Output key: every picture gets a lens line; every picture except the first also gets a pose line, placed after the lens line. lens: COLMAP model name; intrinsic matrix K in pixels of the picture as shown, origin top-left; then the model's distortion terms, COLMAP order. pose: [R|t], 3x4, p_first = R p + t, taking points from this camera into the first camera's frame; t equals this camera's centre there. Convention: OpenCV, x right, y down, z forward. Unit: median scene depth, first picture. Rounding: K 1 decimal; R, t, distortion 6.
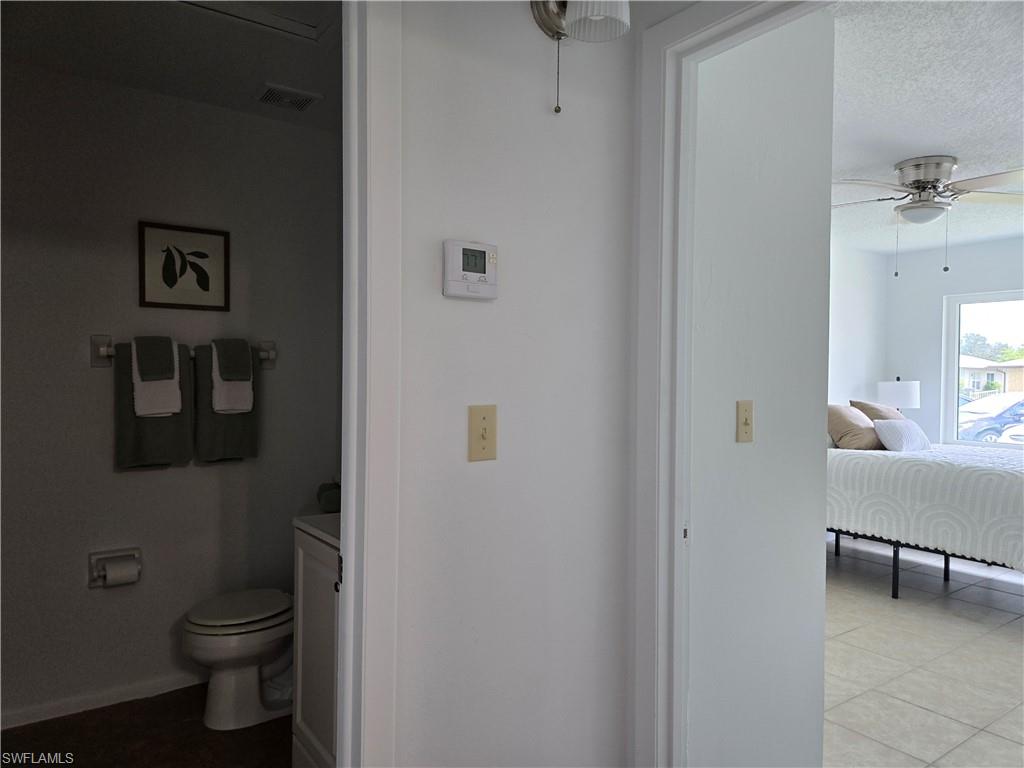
lens RADIAL K [[682.4, 0, 511.6], [0, 682.4, 382.2], [0, 0, 1]] dist [0.081387, -0.075340]
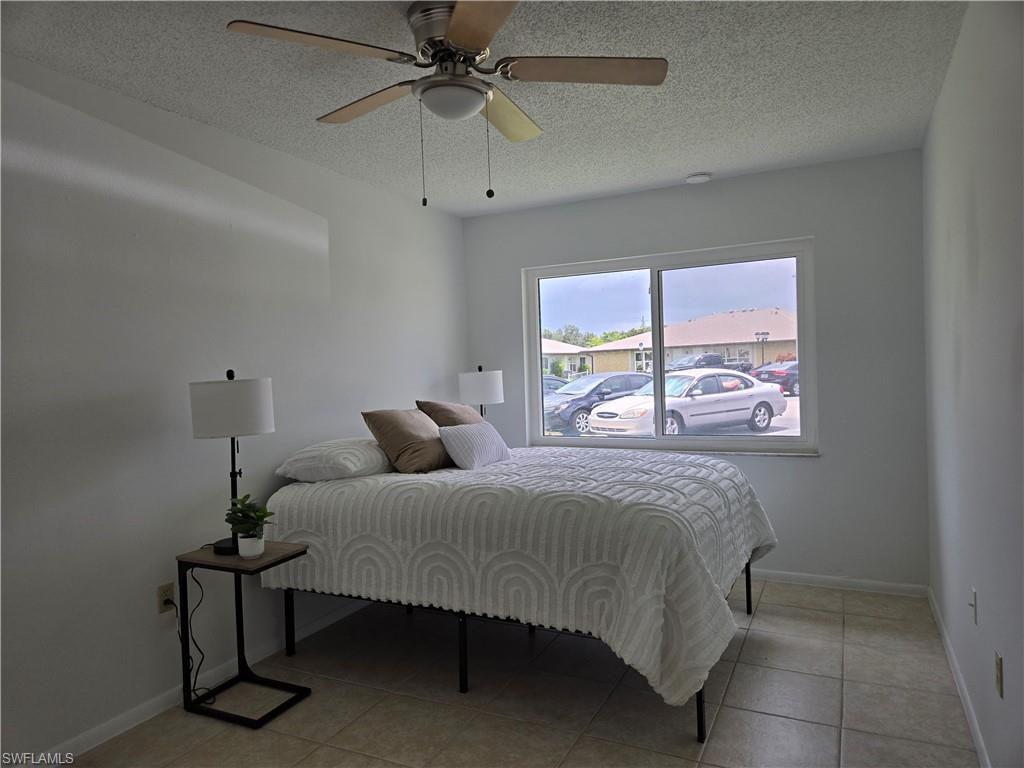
lens RADIAL K [[689.1, 0, 483.7], [0, 689.1, 386.1], [0, 0, 1]] dist [0.077738, -0.039550]
pose [[0.895413, -0.056041, 0.441695, 0.281781], [0.050843, 0.998428, 0.023607, -0.004423], [-0.442324, 0.001319, 0.896854, 0.376104]]
